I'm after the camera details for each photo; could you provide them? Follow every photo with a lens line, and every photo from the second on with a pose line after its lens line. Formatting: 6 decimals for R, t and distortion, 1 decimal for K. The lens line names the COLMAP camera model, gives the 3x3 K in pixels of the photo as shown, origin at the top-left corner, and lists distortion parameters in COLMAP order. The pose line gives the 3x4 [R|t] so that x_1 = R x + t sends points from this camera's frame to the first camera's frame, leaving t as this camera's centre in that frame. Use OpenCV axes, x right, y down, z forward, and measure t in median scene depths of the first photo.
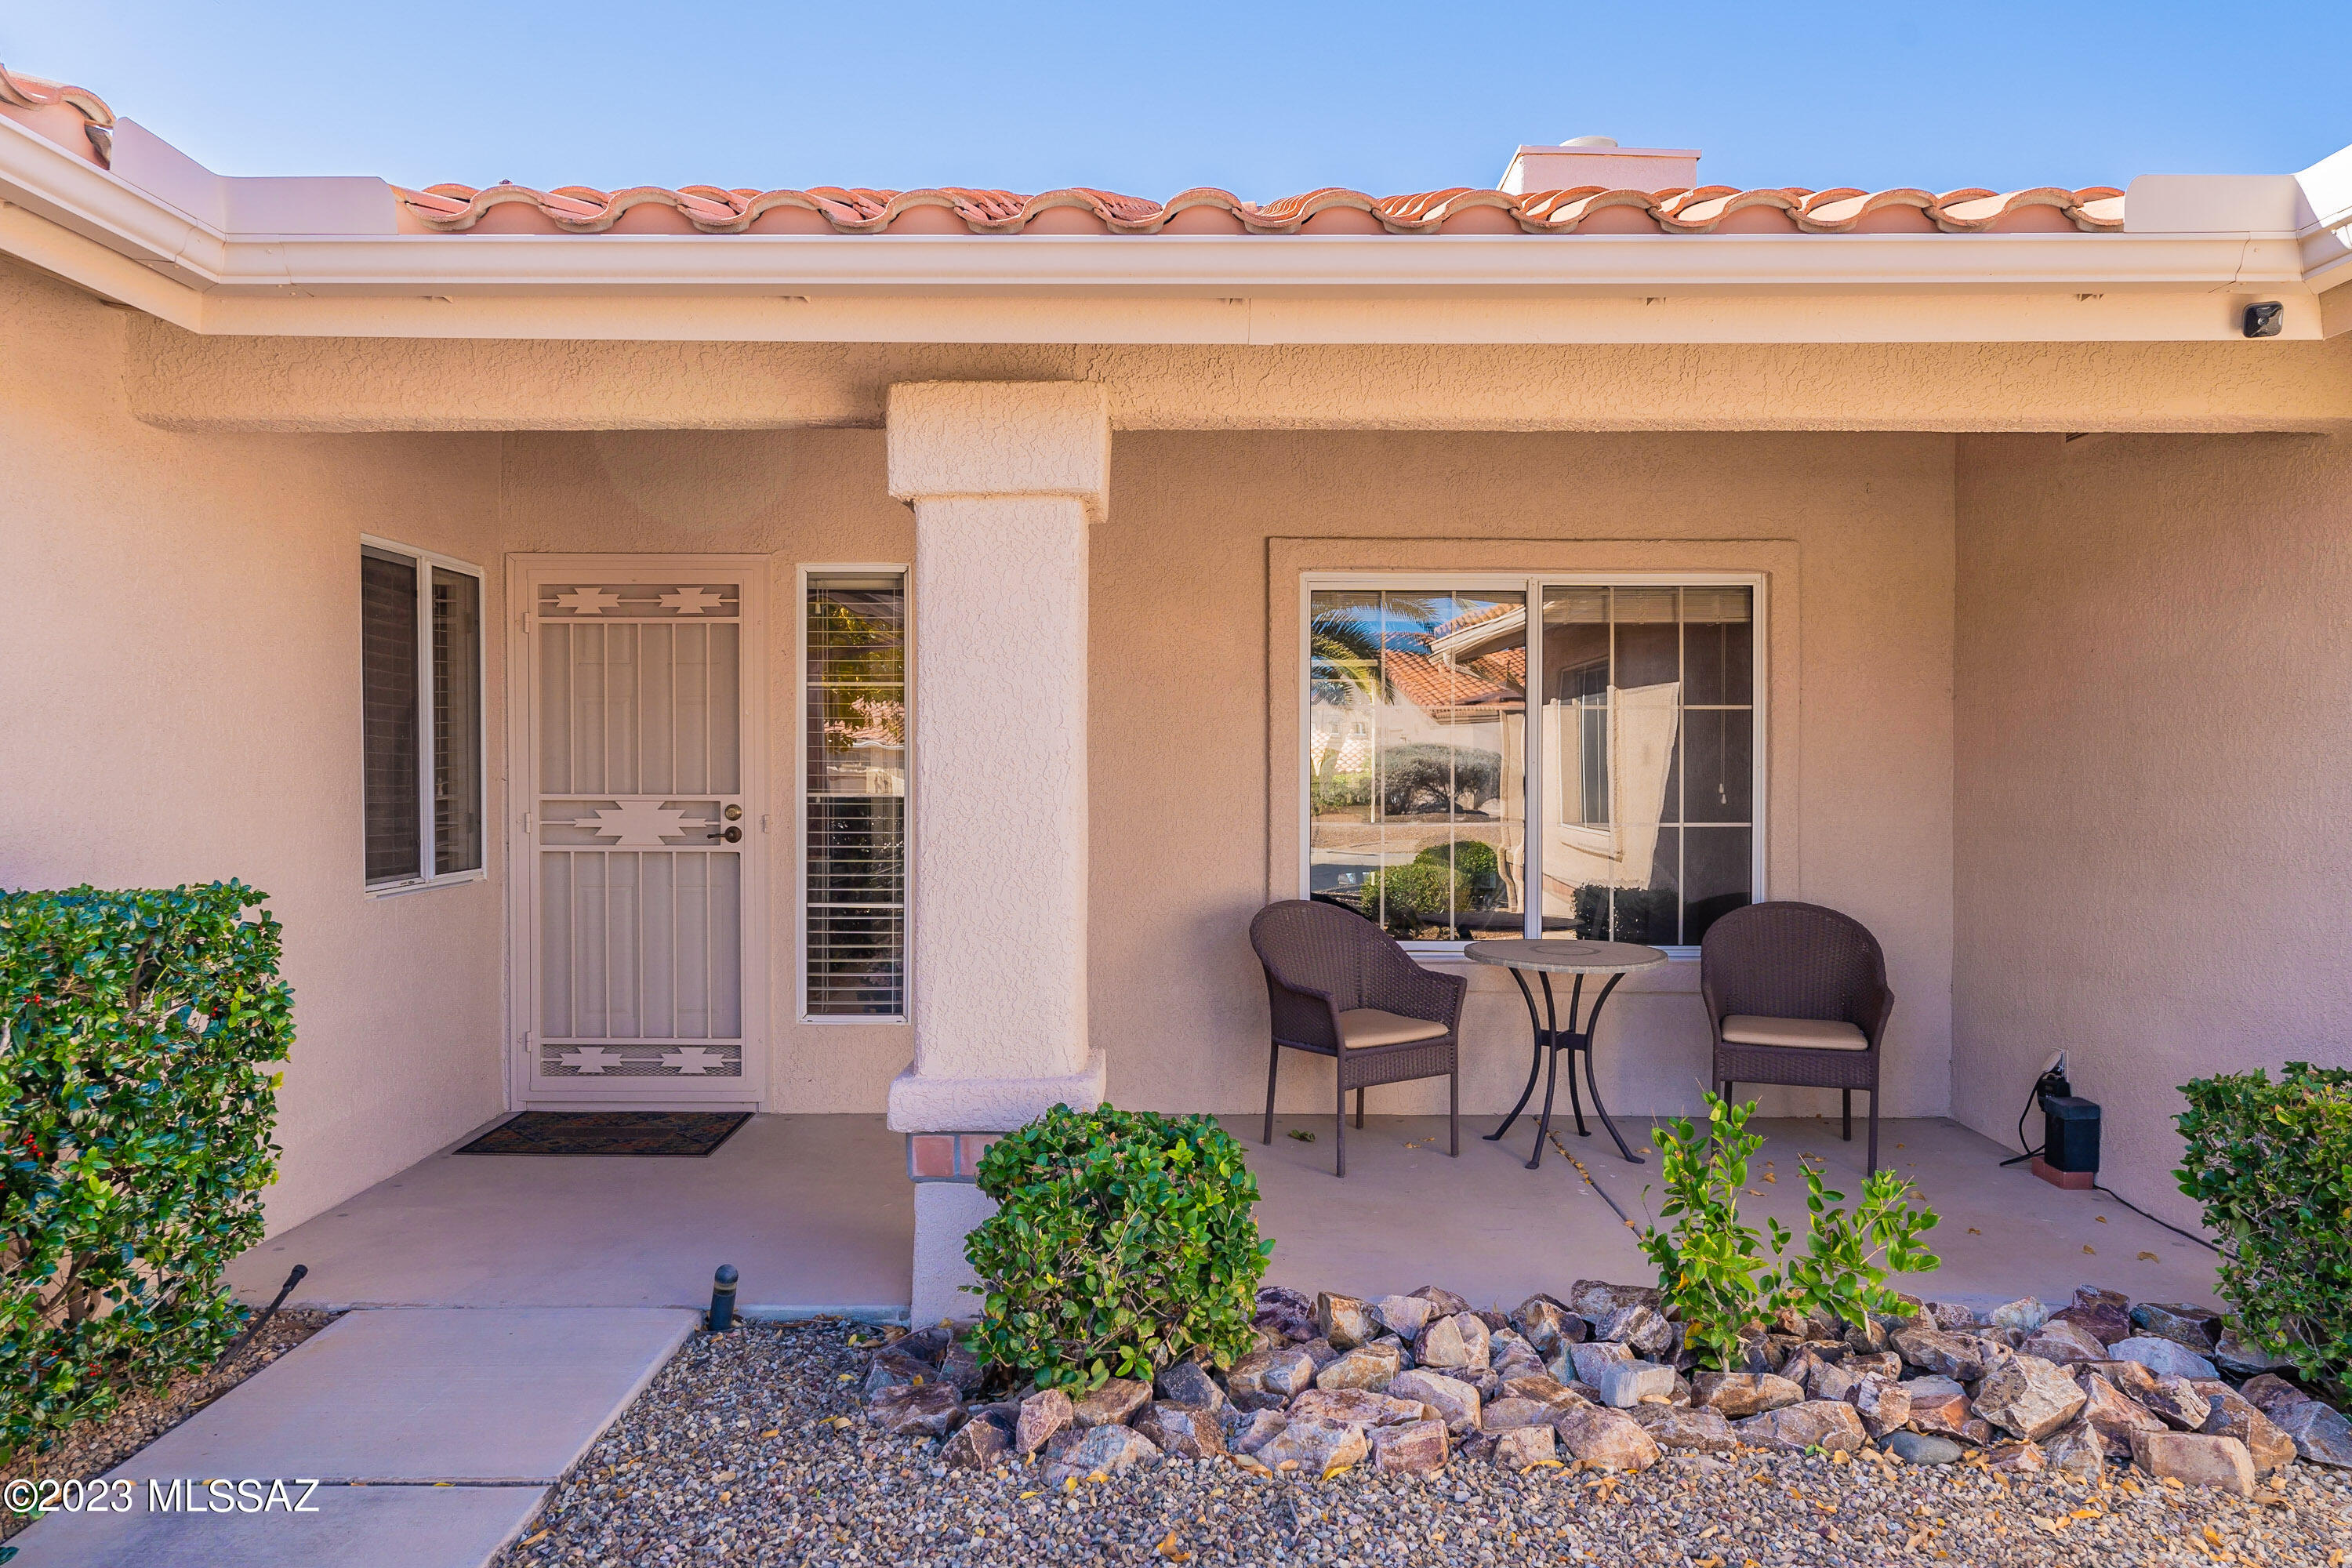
lens RADIAL K [[1622.1, 0, 1175.9], [0, 1622.1, 788.7], [0, 0, 1]] dist [0.006552, 0.001234]
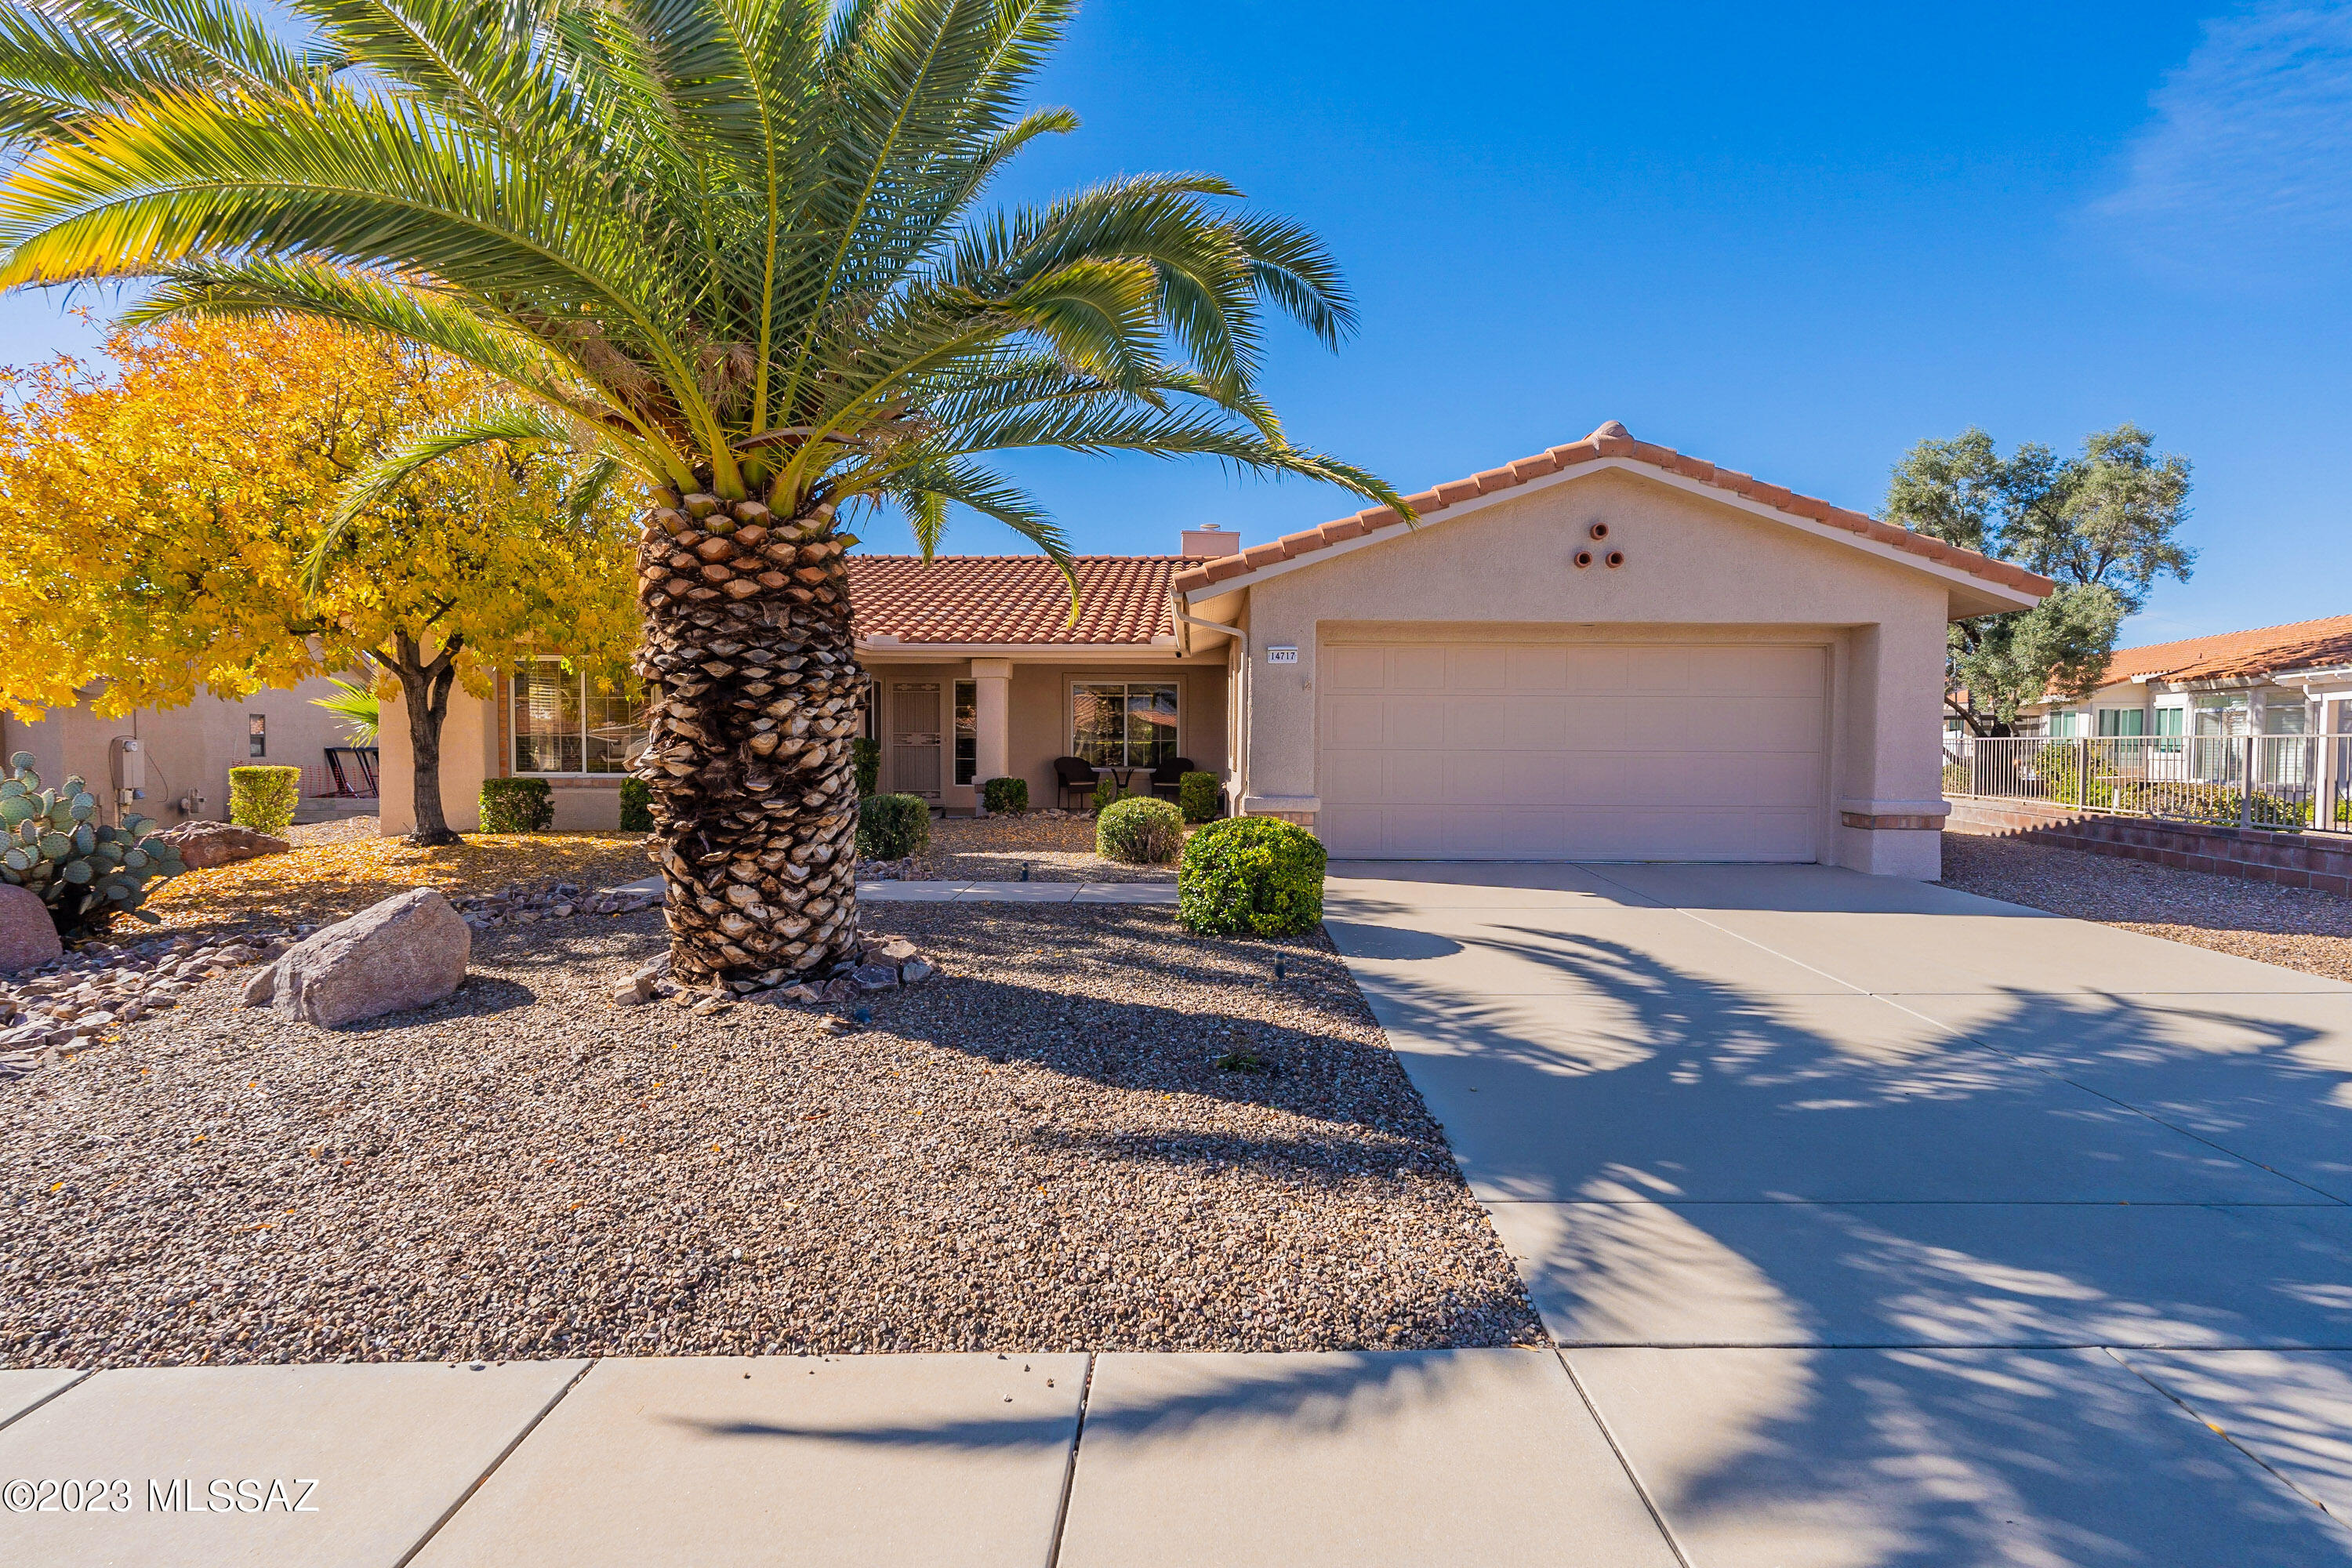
lens RADIAL K [[1044.3, 0, 1181.8], [0, 1044.3, 784.9], [0, 0, 1]] dist [-0.001923, 0.000522]
pose [[0.999943, 0.001527, 0.010581, 0.439694], [-0.001805, 0.999651, 0.026344, 0.086213], [-0.010537, -0.026362, 0.999597, -2.268347]]
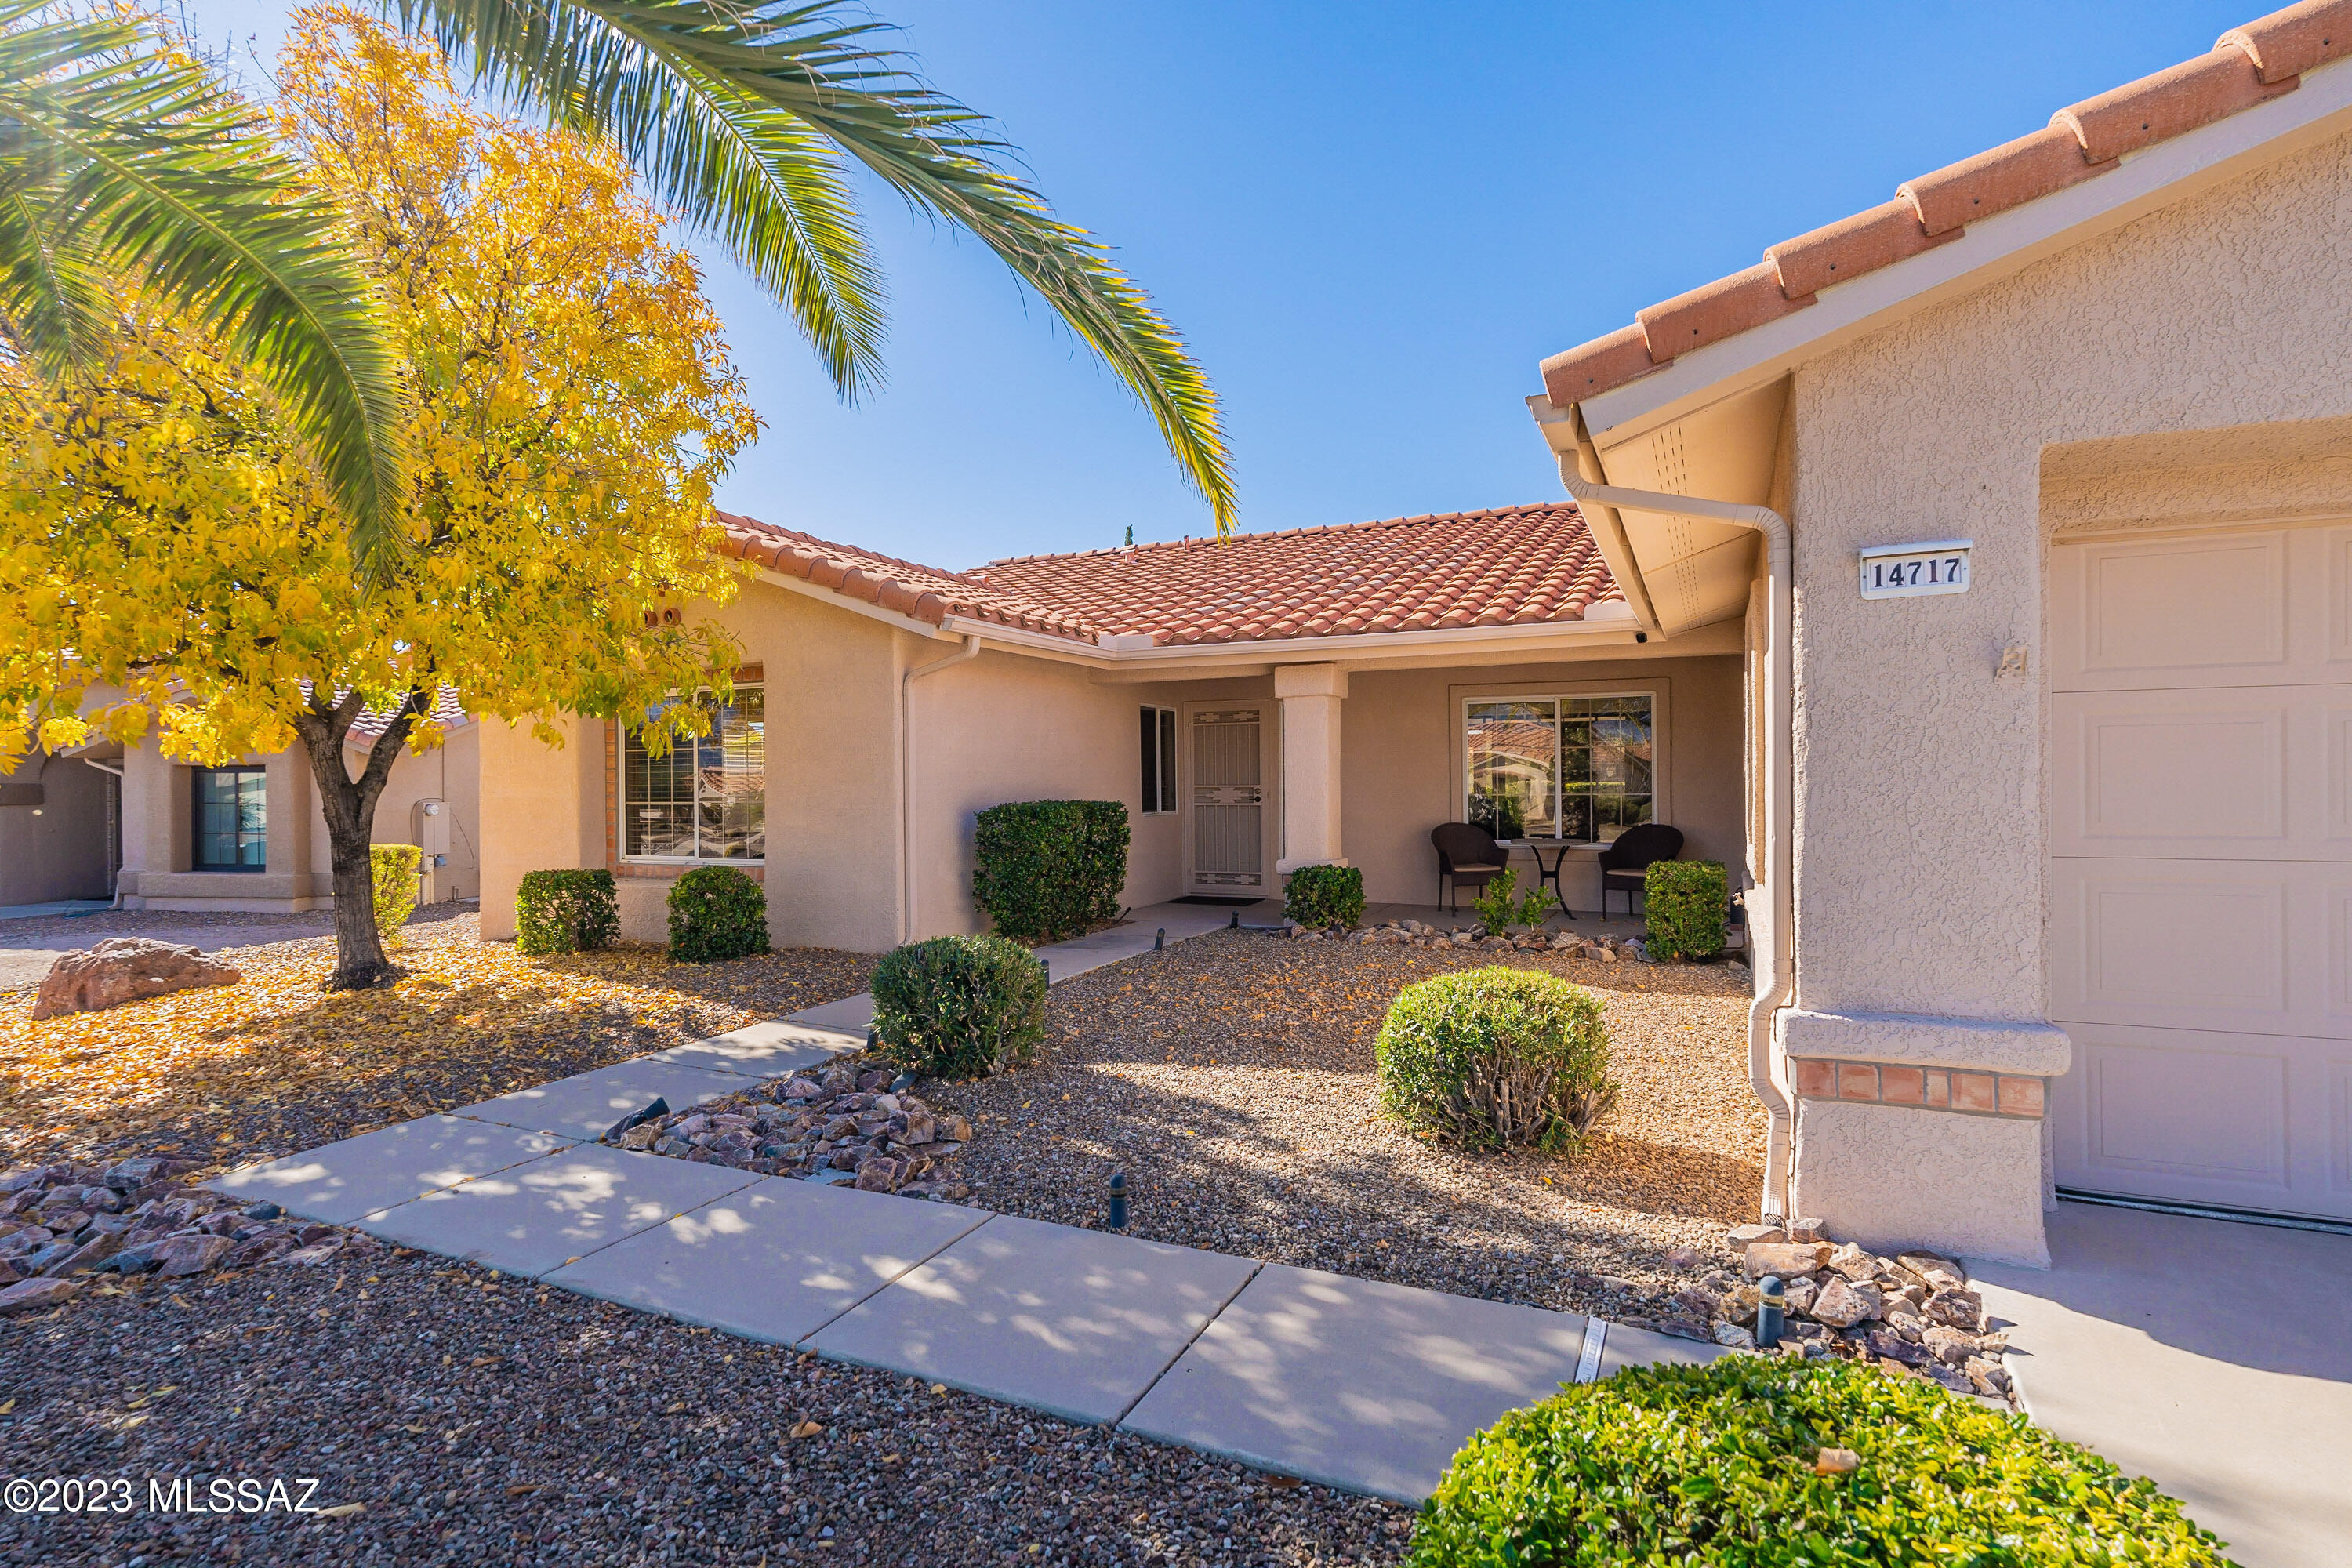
lens RADIAL K [[1155.4, 0, 1174.3], [0, 1155.4, 779.8], [0, 0, 1]] dist [-0.001387, -0.000180]
pose [[0.914265, -0.010143, -0.404990, 0.521321], [0.005182, 0.999898, -0.013346, 0.026585], [0.405084, 0.010103, 0.914224, -1.140258]]
